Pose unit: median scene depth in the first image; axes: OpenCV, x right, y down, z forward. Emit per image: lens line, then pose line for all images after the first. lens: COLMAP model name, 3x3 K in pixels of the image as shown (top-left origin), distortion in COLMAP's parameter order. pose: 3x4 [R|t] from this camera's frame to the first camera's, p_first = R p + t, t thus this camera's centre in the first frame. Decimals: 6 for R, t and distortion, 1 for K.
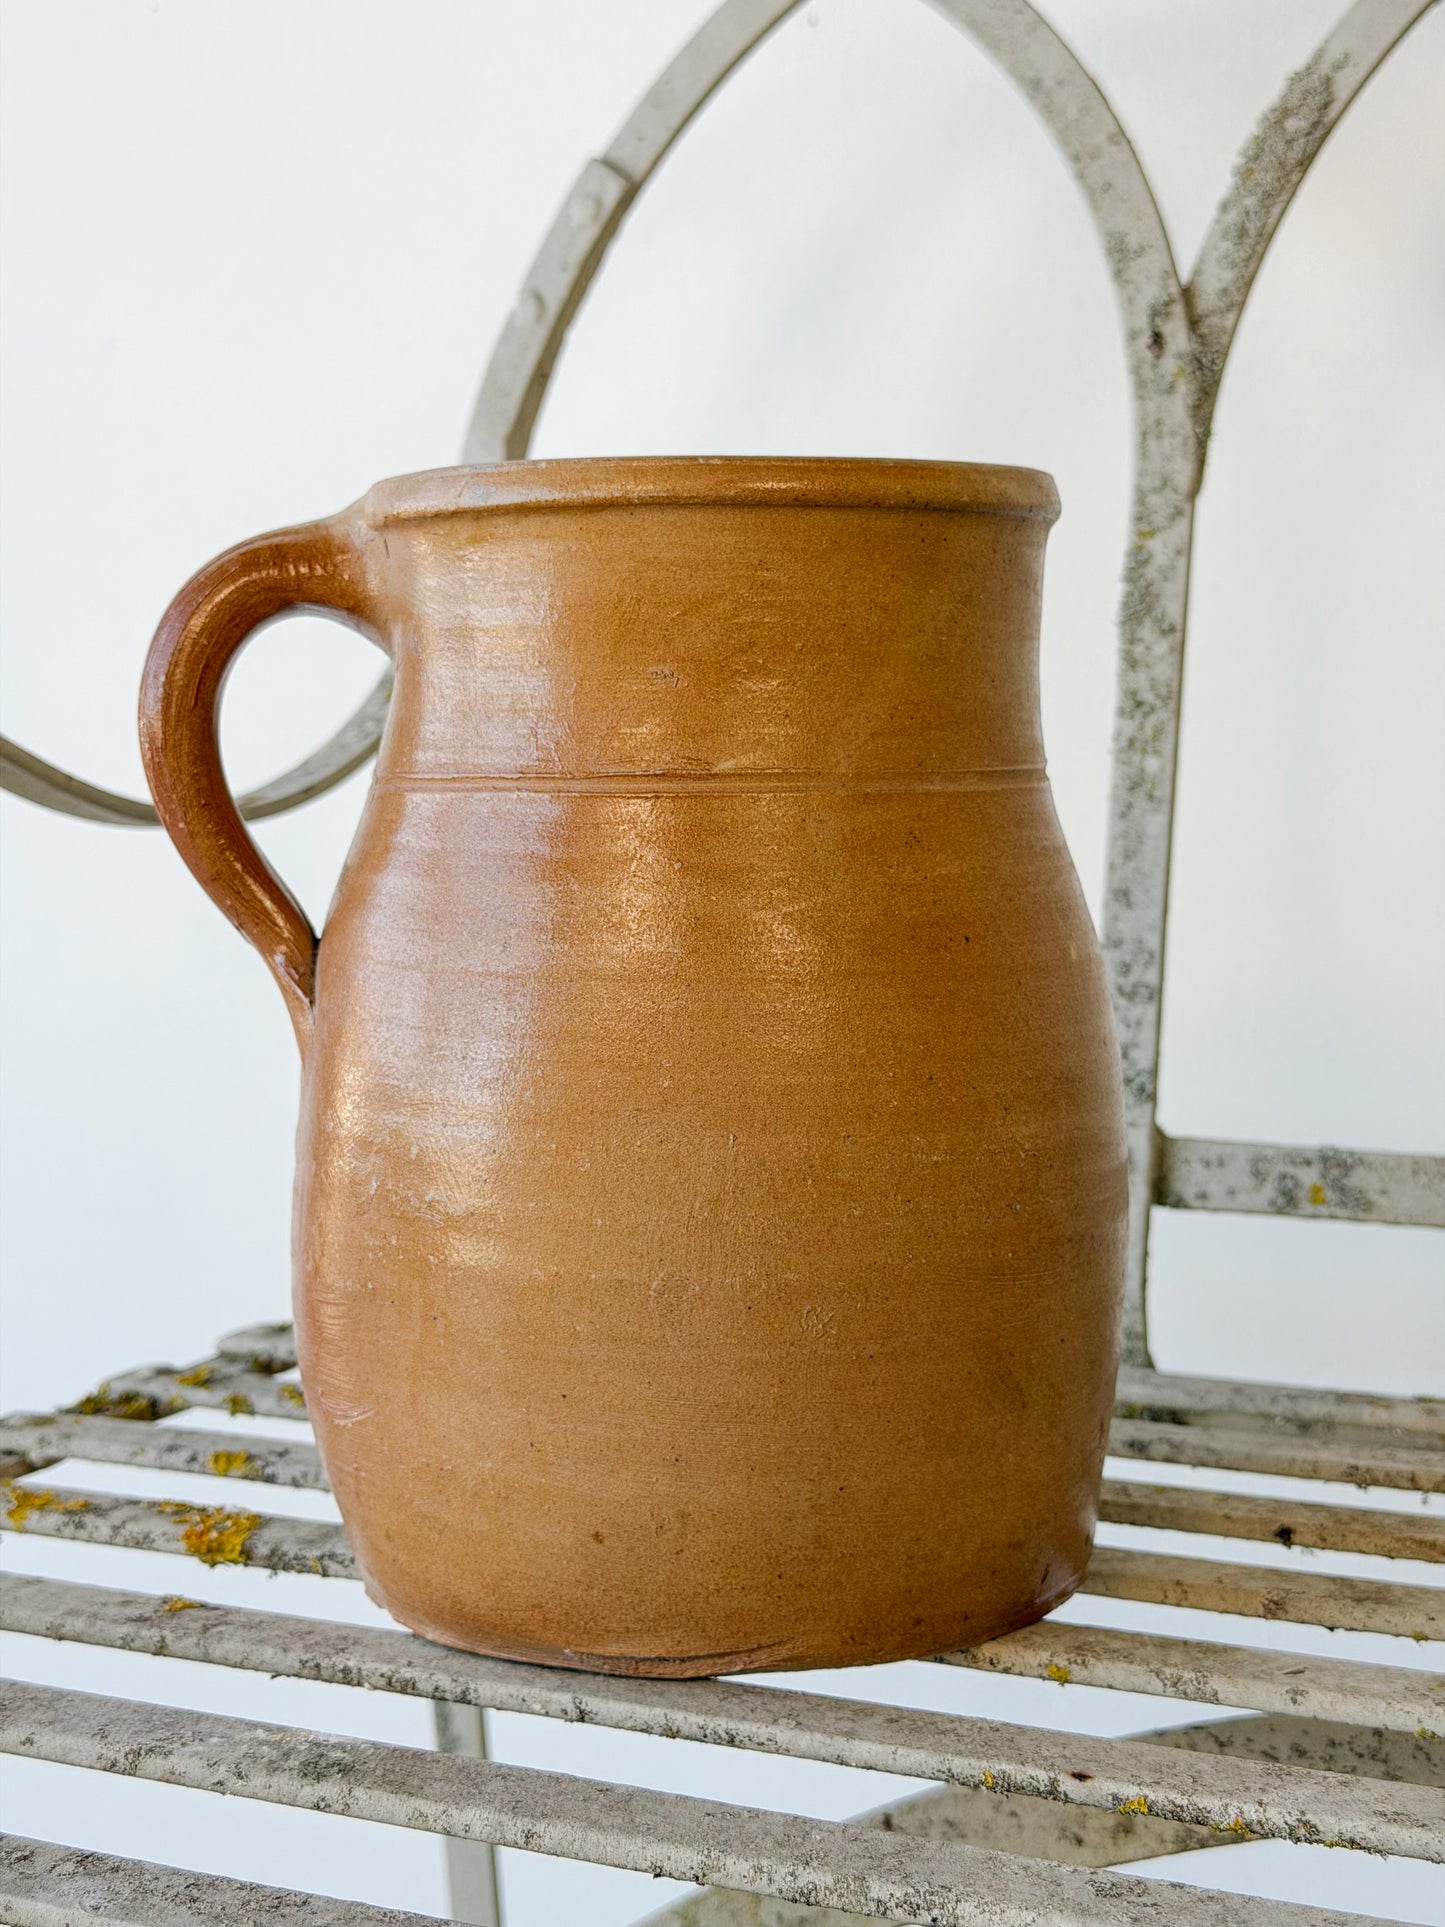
lens RADIAL K [[2733.0, 0, 715.2], [0, 2733.0, 955.4], [0, 0, 1]] dist [0.081163, 0.000000]
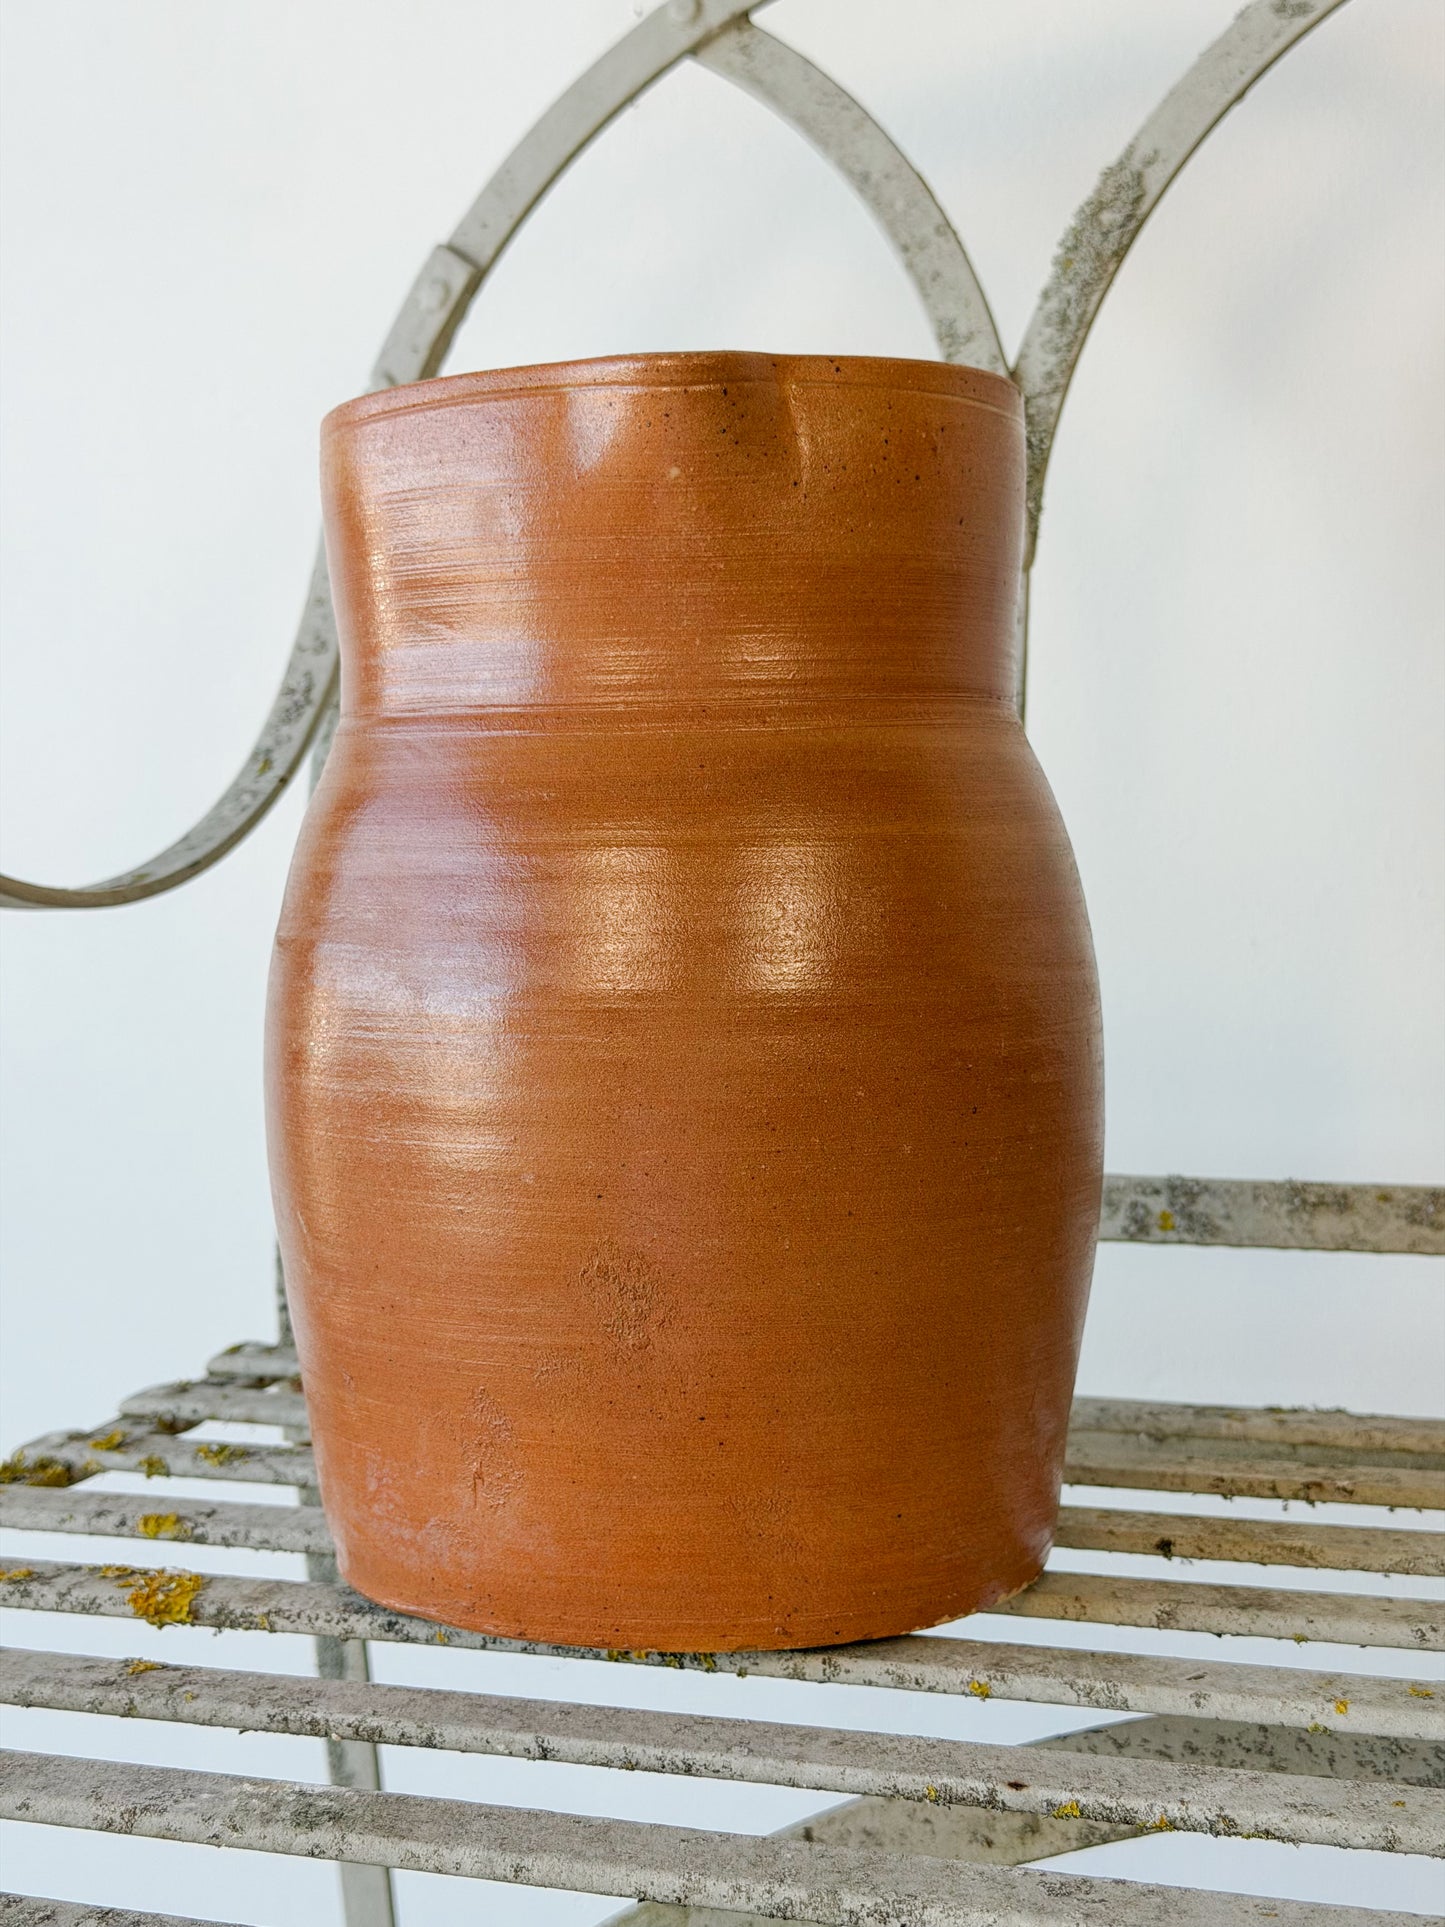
lens RADIAL K [[2733.0, 0, 713.7], [0, 2733.0, 942.9], [0, 0, 1]] dist [0.081163, 0.000000]
pose [[0.996190, -0.028885, 0.082292, -0.051184], [0.029514, 0.999544, -0.006430, -0.024548], [-0.082069, 0.008834, 0.996587, -0.061593]]
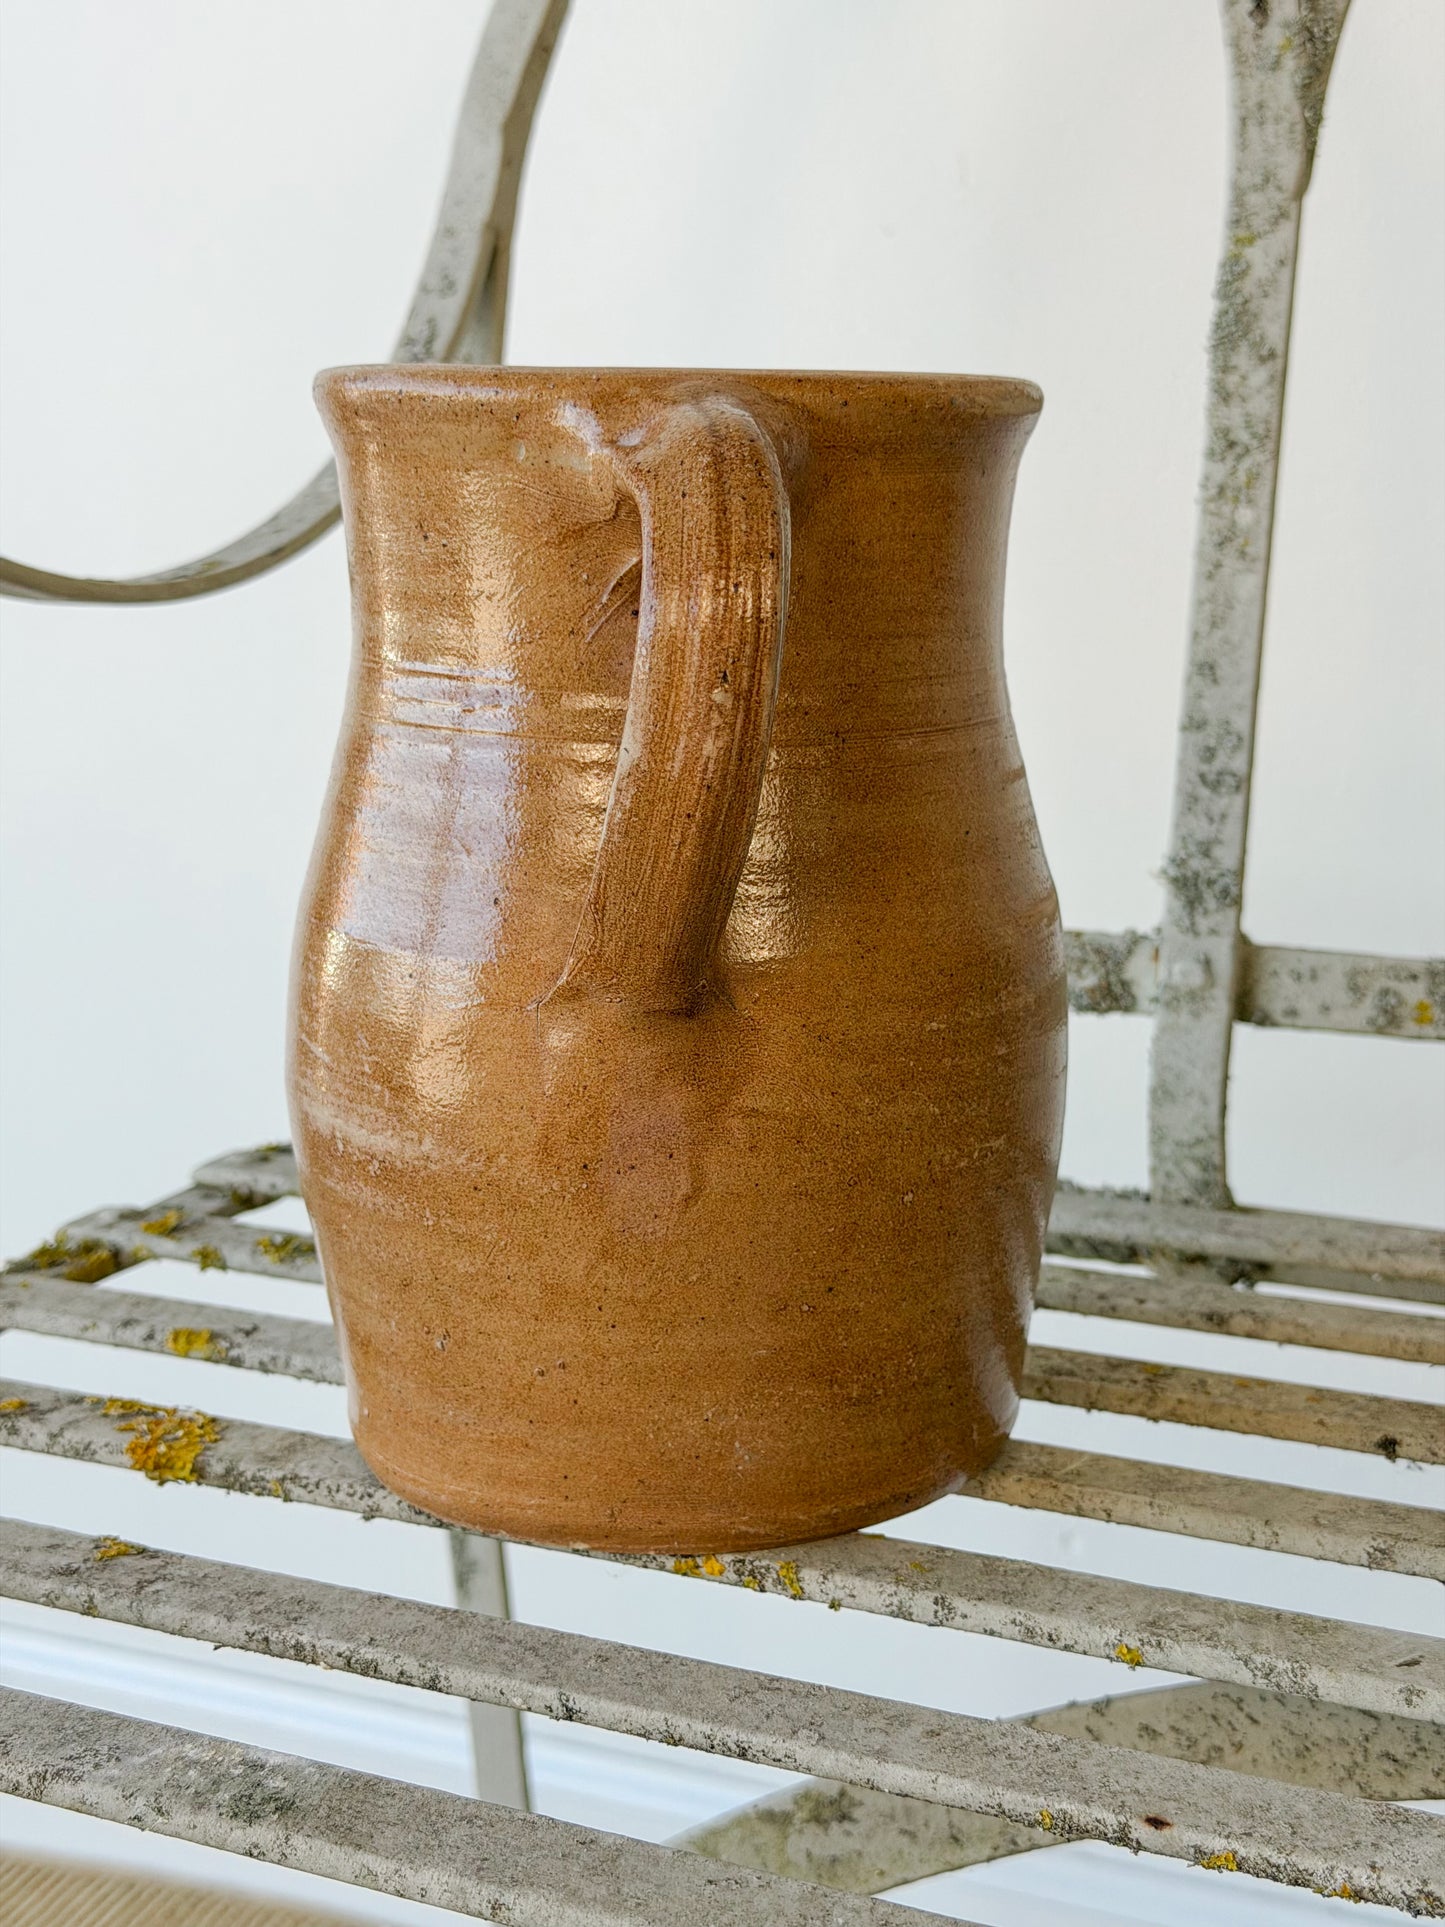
lens RADIAL K [[2733.0, 0, 719.0], [0, 2733.0, 965.7], [0, 0, 1]] dist [0.081163, 0.000000]
pose [[0.999798, -0.002594, -0.019912, 0.012958], [0.005086, 0.991999, 0.126147, -0.051100], [0.019426, -0.126222, 0.991812, 0.151410]]
